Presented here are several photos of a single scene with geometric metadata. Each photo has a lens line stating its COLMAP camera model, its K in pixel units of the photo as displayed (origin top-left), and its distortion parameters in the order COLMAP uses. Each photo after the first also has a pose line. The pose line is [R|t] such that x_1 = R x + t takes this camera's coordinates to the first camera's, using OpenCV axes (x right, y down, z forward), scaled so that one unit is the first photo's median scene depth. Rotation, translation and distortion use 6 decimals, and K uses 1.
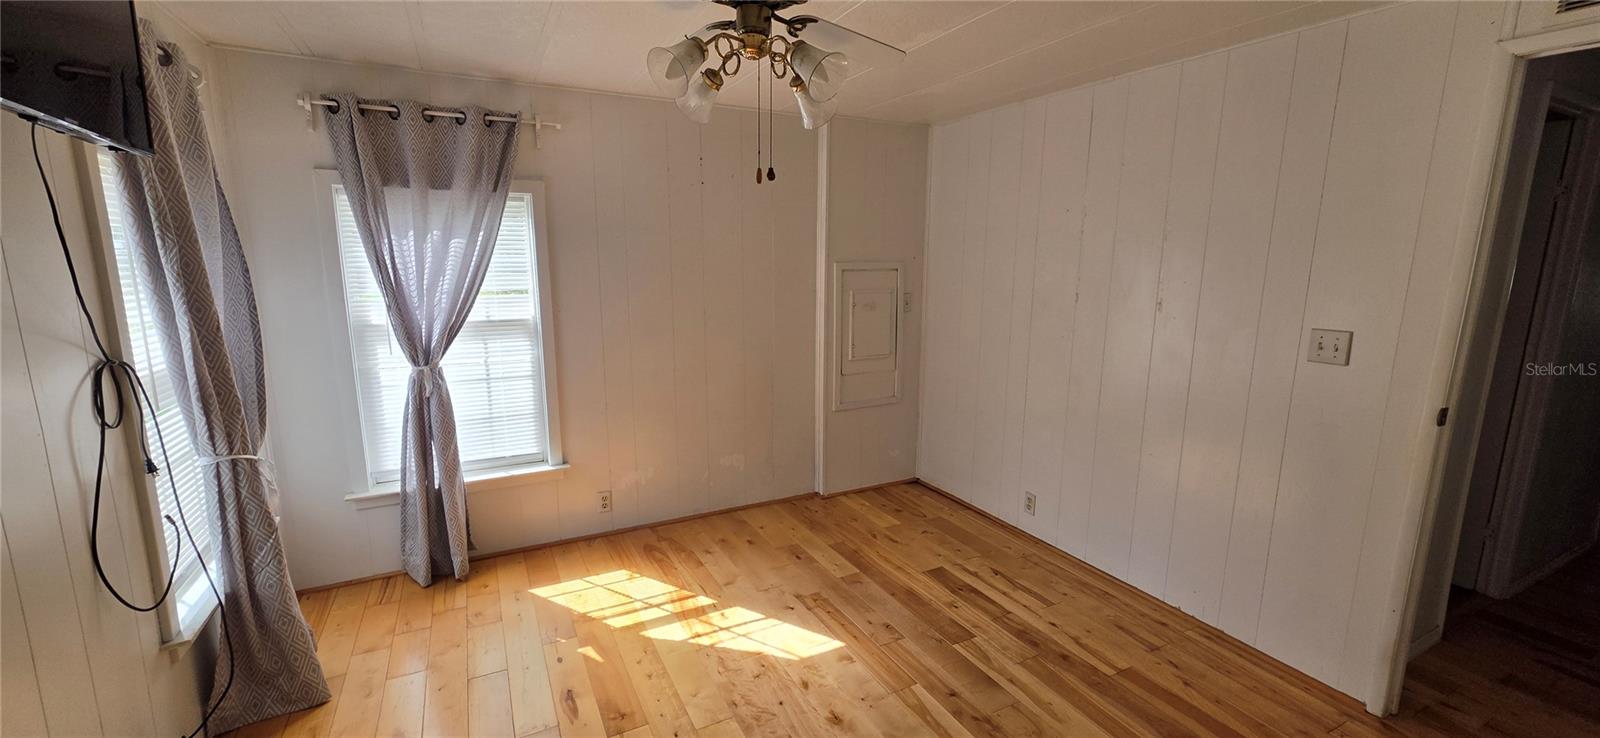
lens RADIAL K [[640.9, 0, 800.0], [0, 640.9, 369.0], [0, 0, 1]] dist [-0.000041, -0.000071]
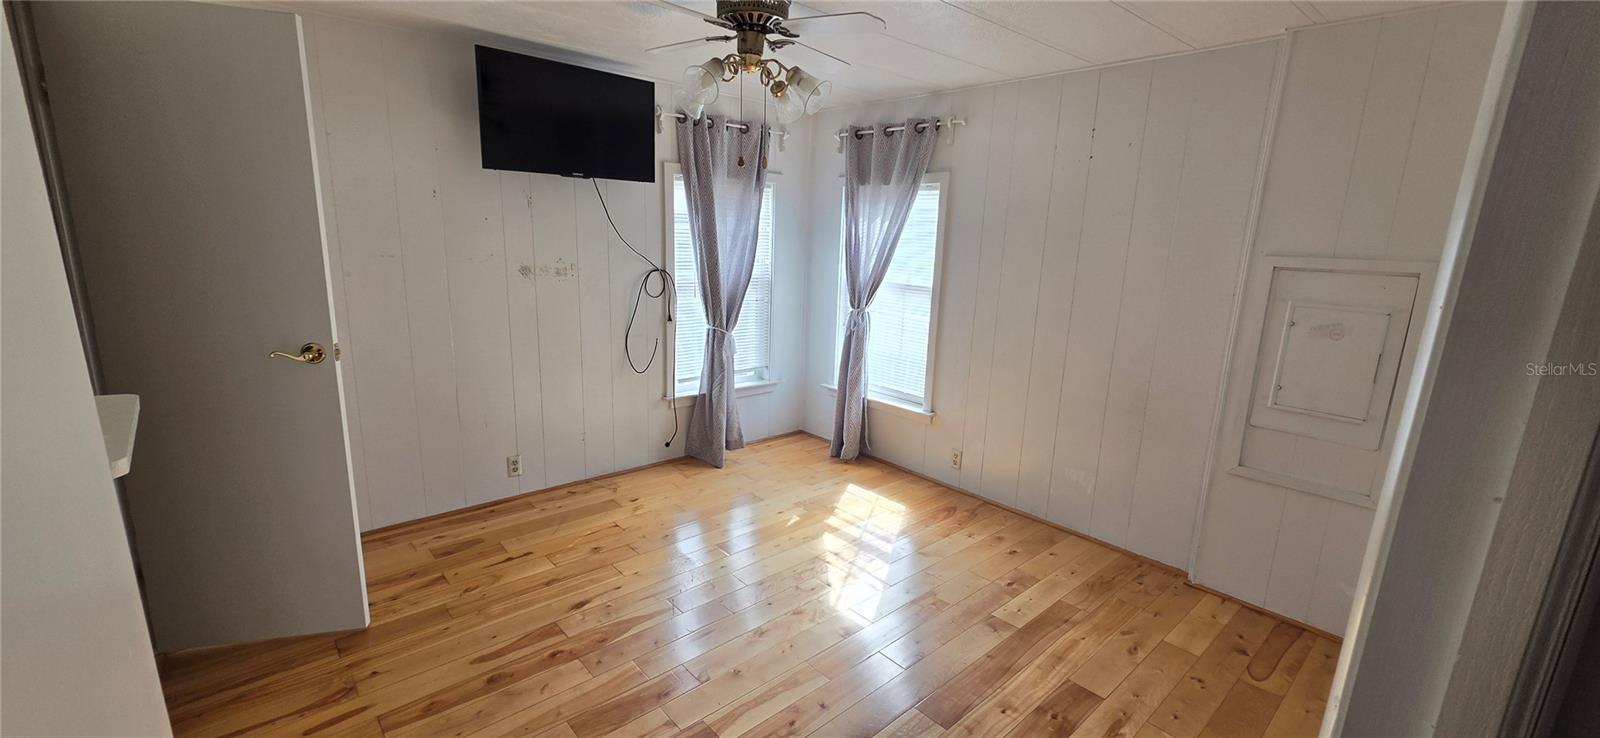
lens RADIAL K [[640.9, 0, 800.0], [0, 640.9, 369.0], [0, 0, 1]] dist [-0.000041, -0.000071]
pose [[0.252272, 0.210164, -0.944558, 0.733296], [-0.203347, 0.965847, 0.160591, -0.076120], [0.946049, 0.151560, 0.286392, 0.461281]]
